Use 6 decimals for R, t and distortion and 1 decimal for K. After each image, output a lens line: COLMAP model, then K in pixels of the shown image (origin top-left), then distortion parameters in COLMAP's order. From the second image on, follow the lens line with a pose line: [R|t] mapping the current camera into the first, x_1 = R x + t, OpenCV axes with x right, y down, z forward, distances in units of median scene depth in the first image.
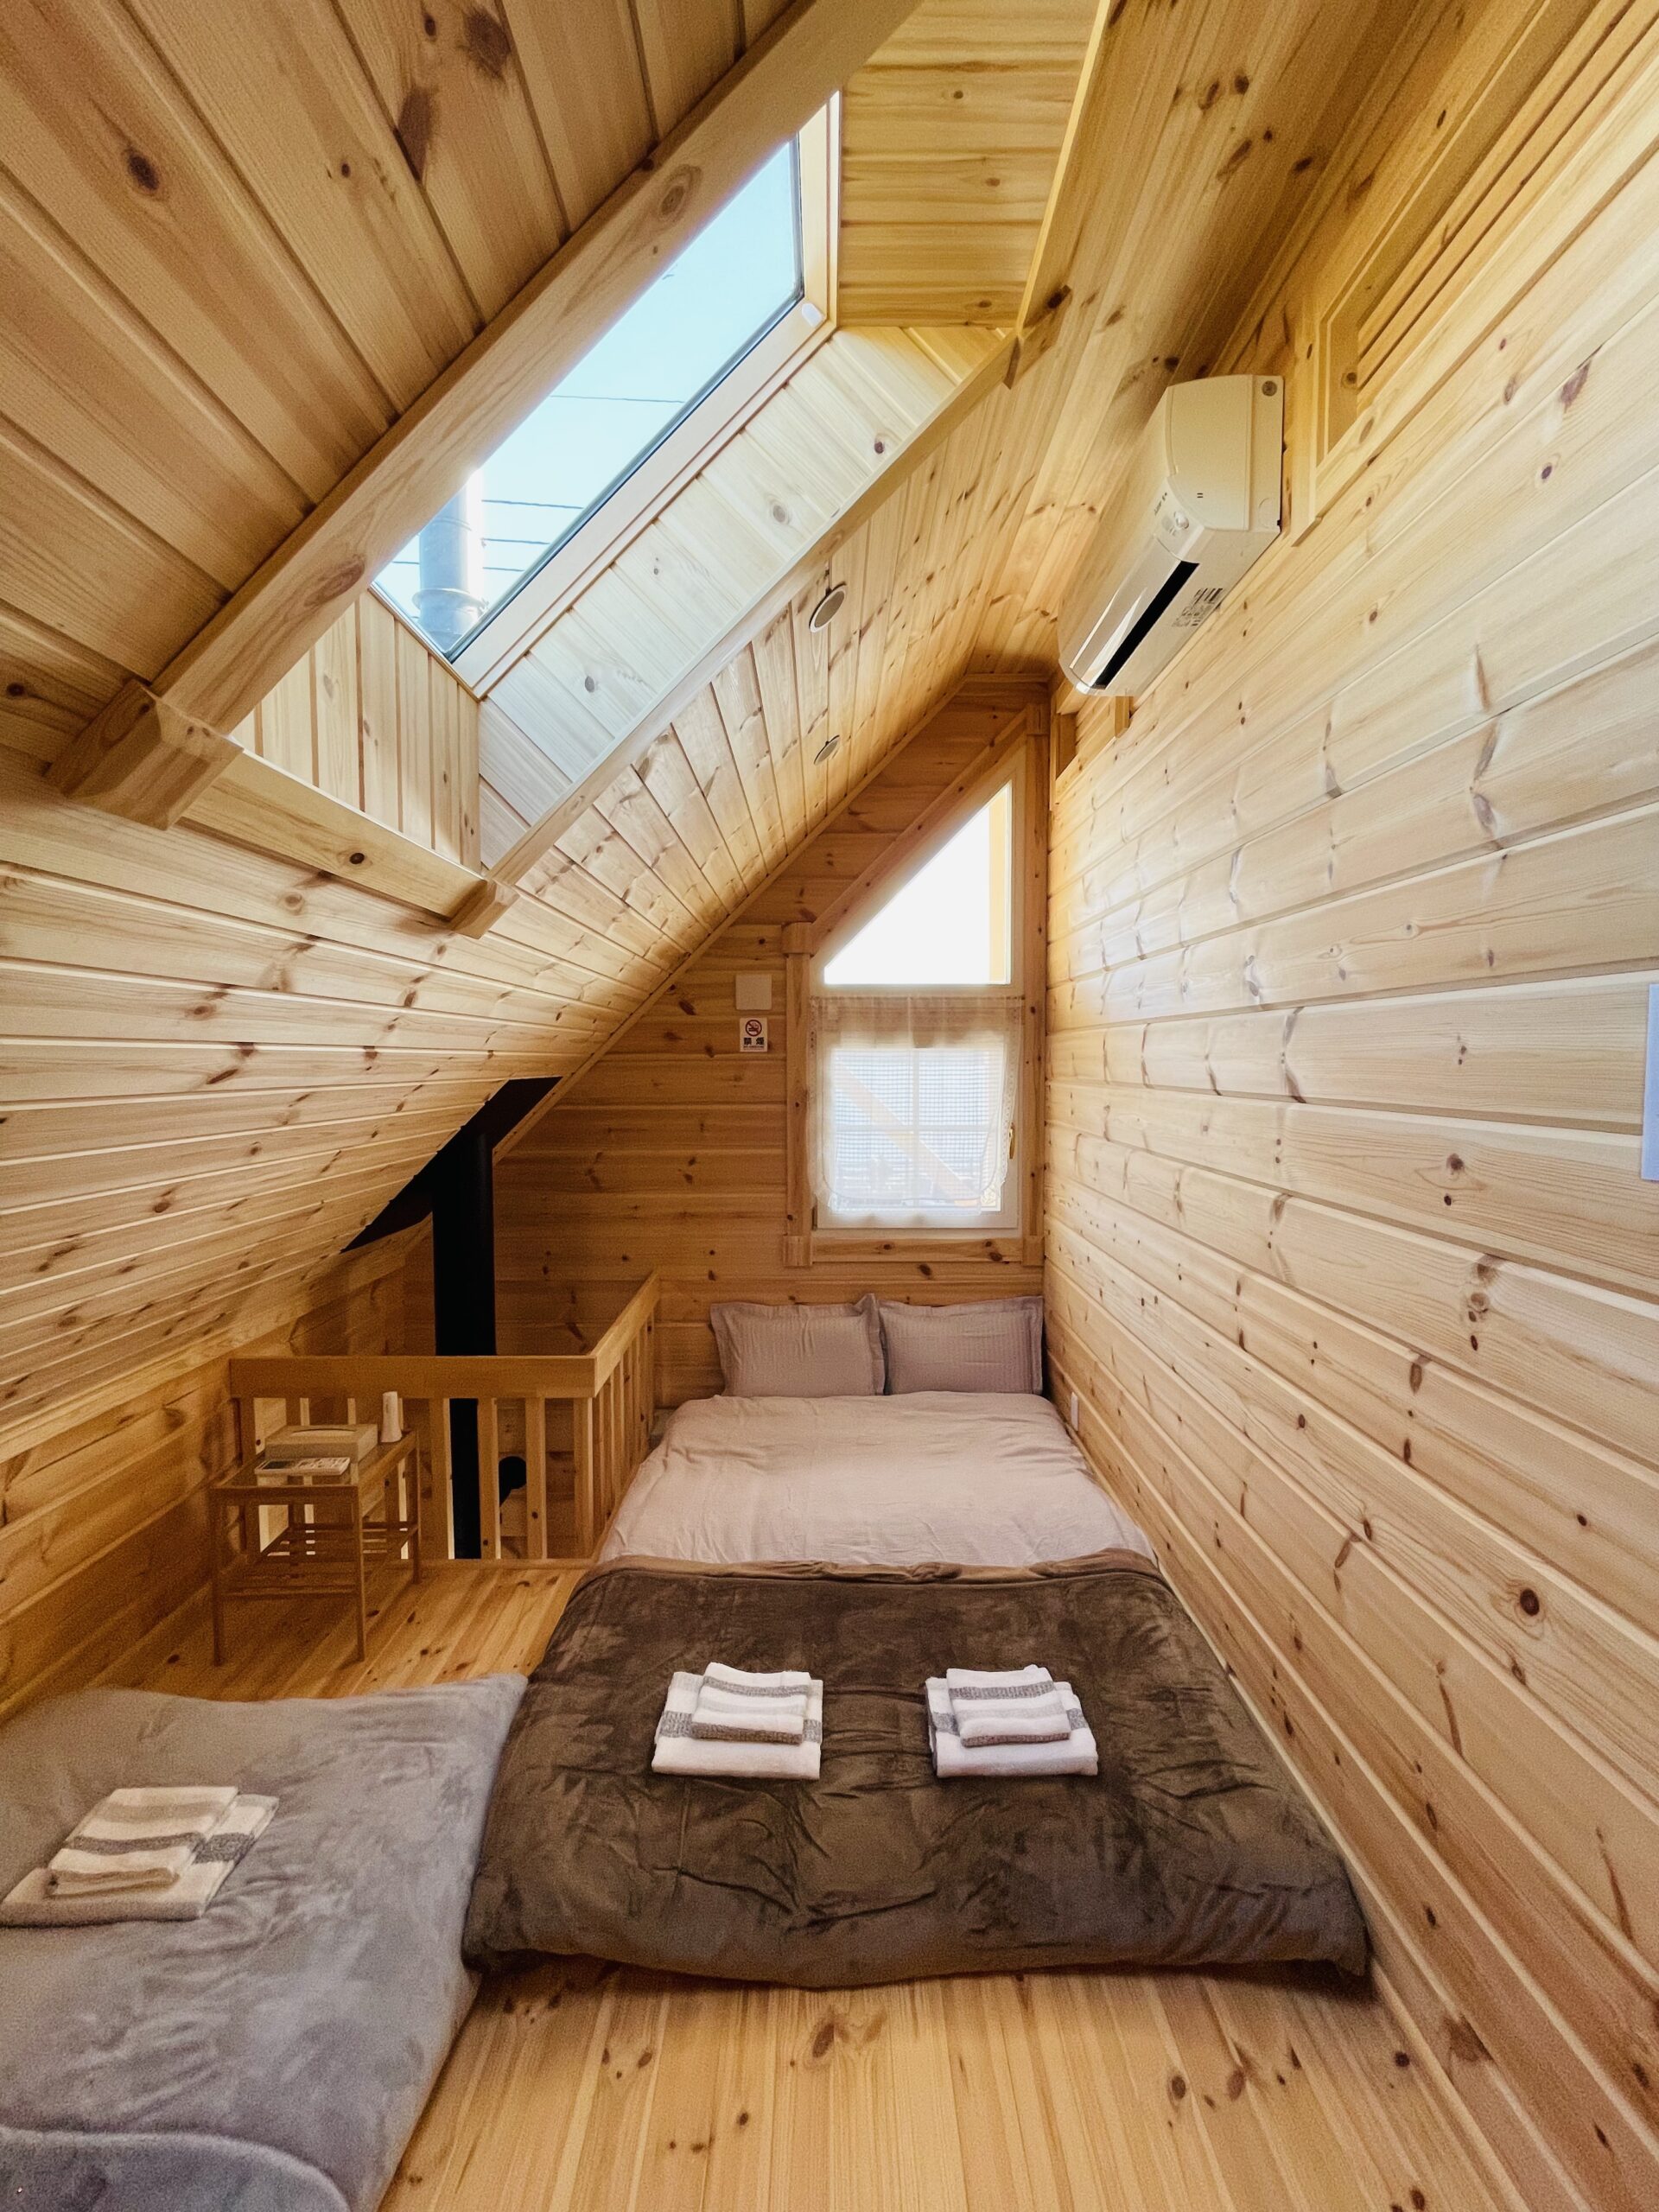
lens RADIAL K [[893.4, 0, 832.8], [0, 893.4, 1103.7], [0, 0, 1]] dist [-0.002601, 0.000071]
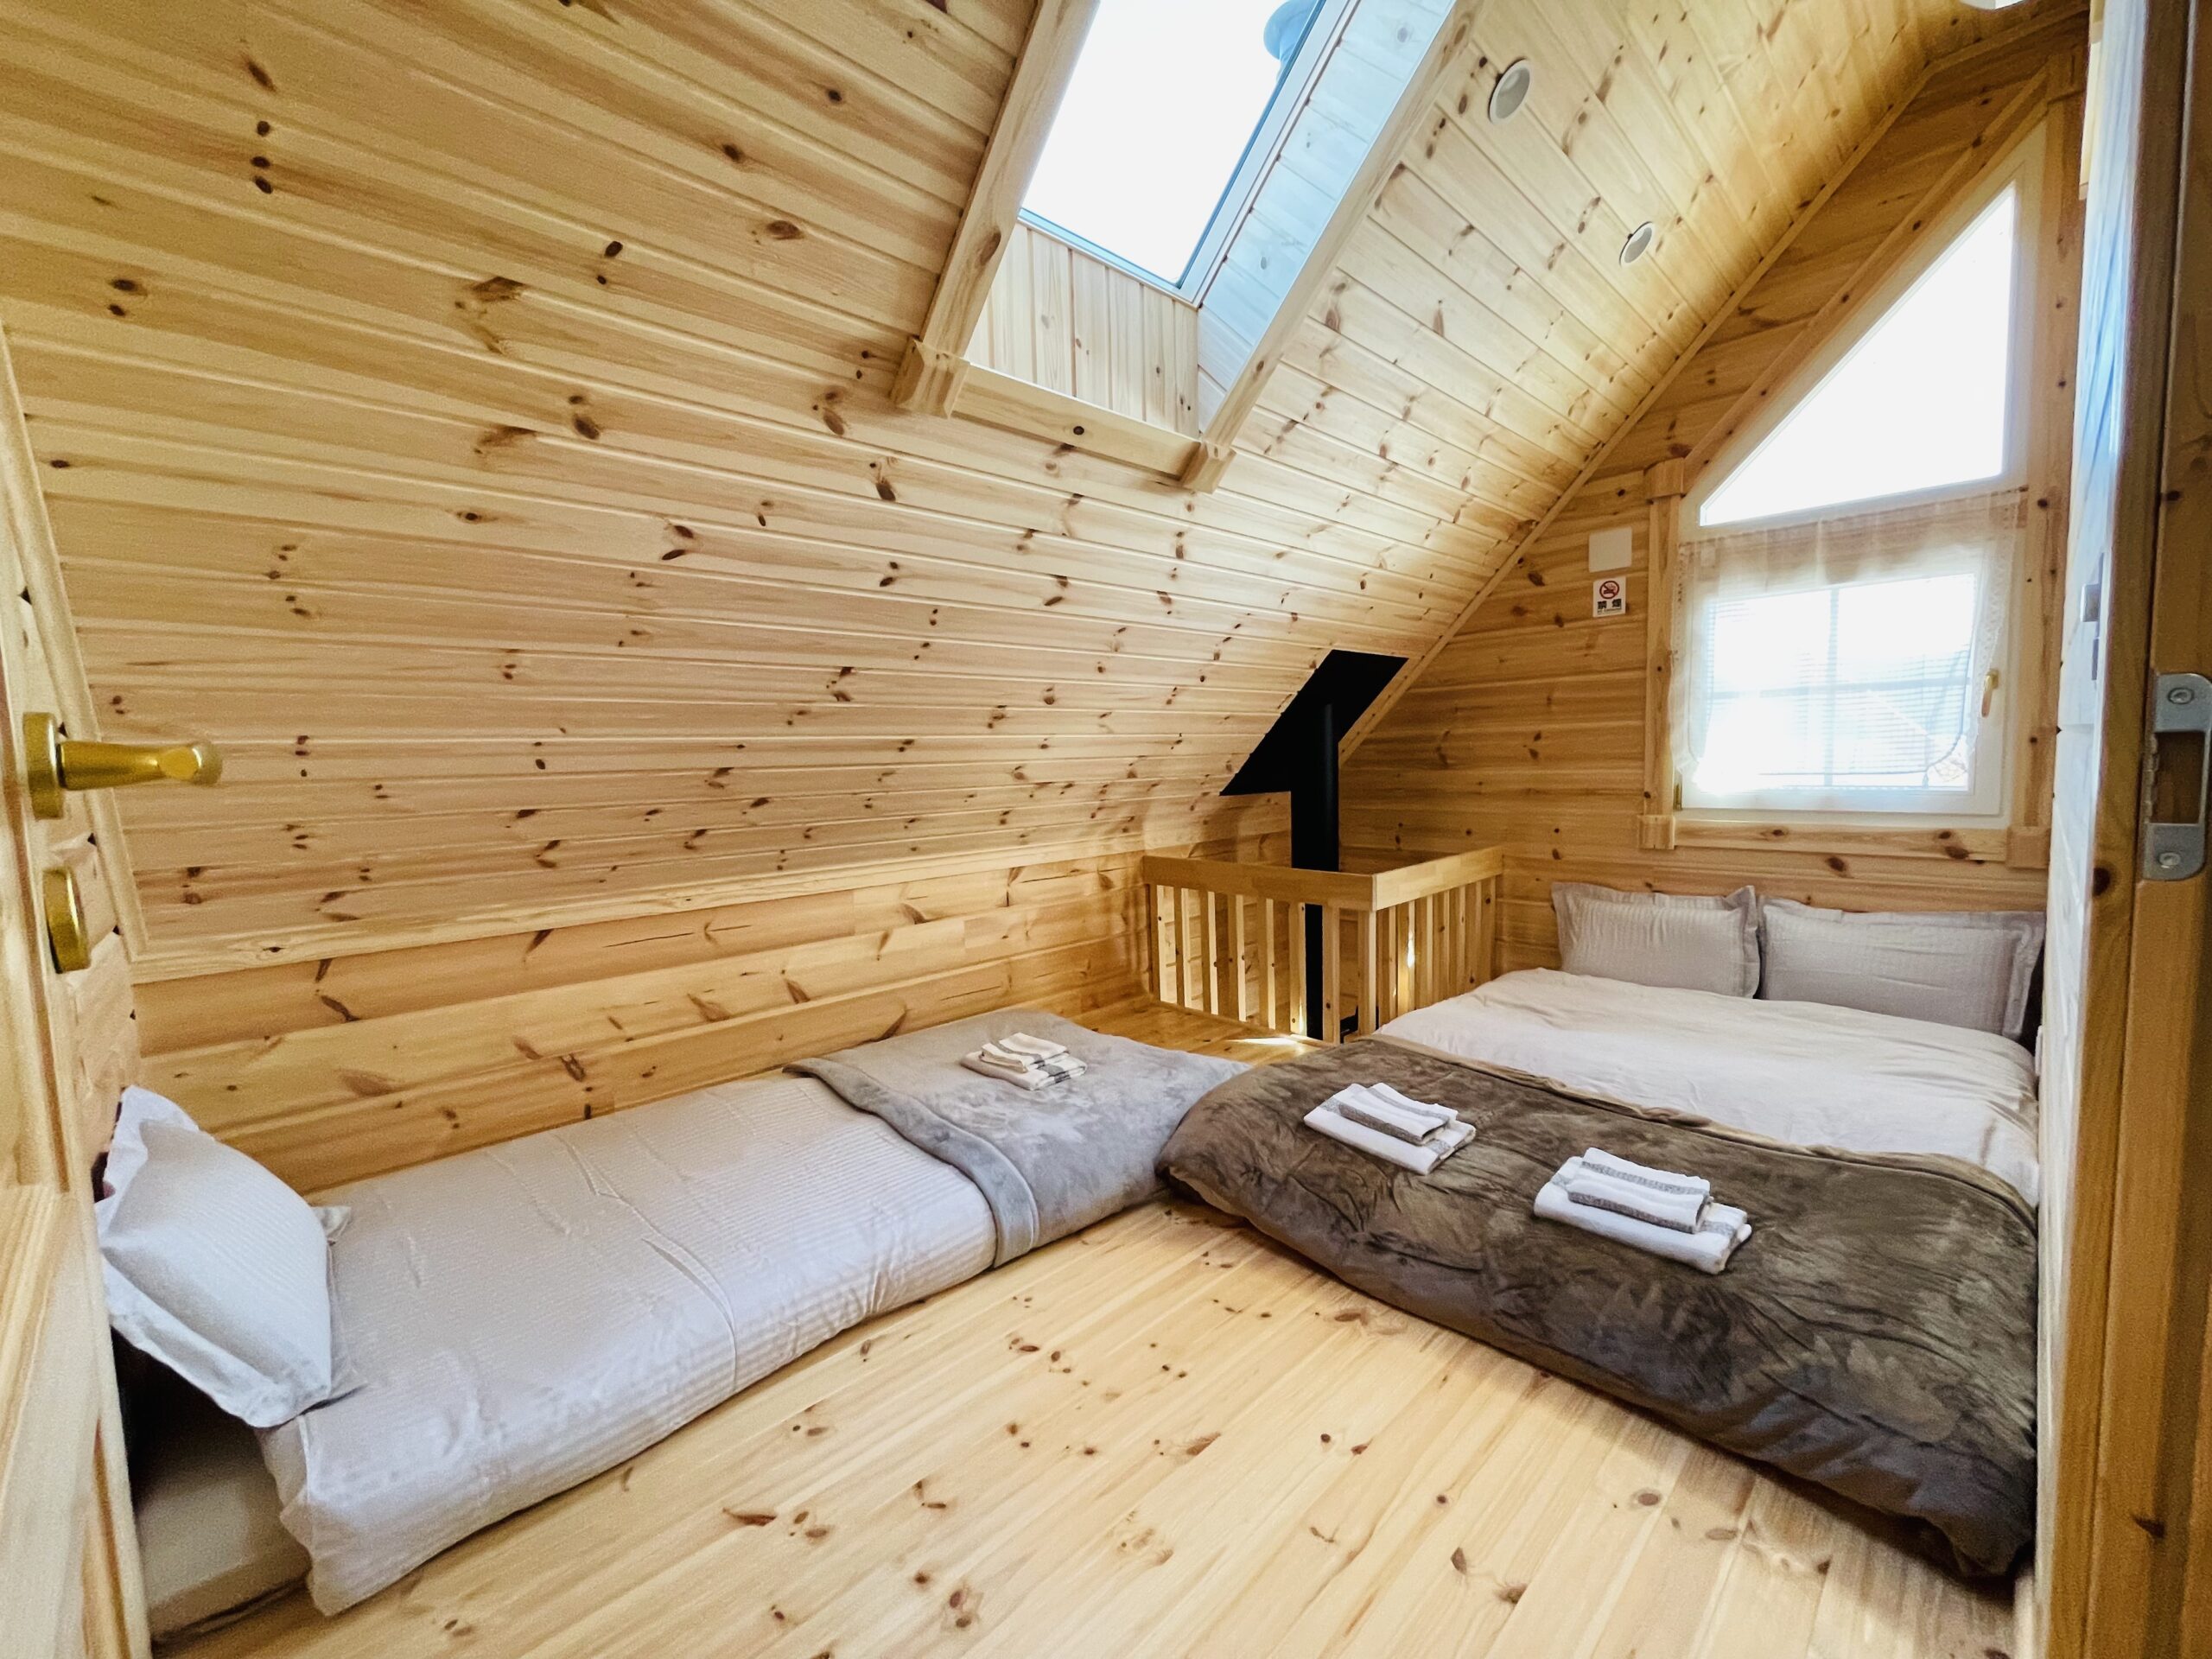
lens RADIAL K [[893.4, 0, 1103.1], [0, 893.4, 824.6], [0, 0, 1]] dist [-0.002601, 0.000071]
pose [[0.685752, 0.040836, -0.726689, 0.359549], [-0.009838, 0.998854, 0.046846, 0.185432], [0.727769, -0.024976, 0.685367, -0.039829]]
